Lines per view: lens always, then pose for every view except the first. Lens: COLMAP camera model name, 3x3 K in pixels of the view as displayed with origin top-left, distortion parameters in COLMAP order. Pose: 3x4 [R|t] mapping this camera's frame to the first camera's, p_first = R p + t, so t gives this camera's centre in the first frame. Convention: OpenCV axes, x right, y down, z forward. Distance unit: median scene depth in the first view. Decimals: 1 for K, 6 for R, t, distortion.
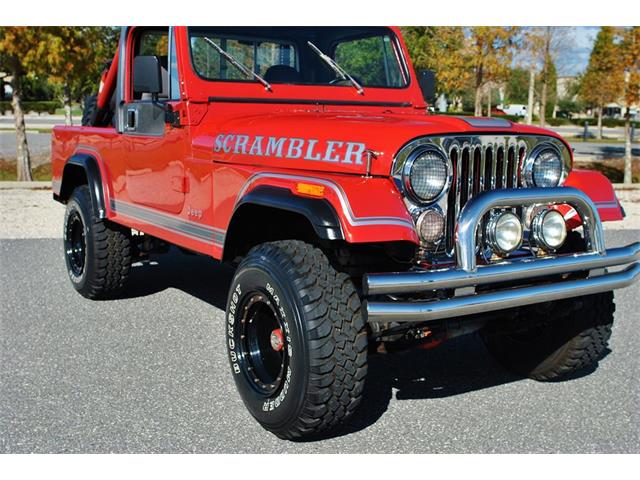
lens RADIAL K [[794.1, 0, 320.0], [0, 794.1, 240.0], [0, 0, 1]] dist [-0.074750, 0.034239]
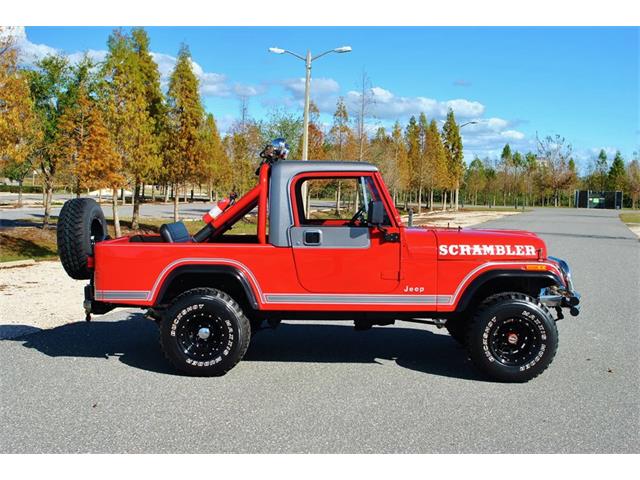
lens RADIAL K [[794.1, 0, 320.0], [0, 794.1, 240.0], [0, 0, 1]] dist [-0.074750, 0.034239]
pose [[0.557166, -0.068306, 0.827587, -2.092860], [0.128771, 0.991663, -0.004846, -0.196329], [-0.820356, 0.109269, 0.561316, 0.193714]]
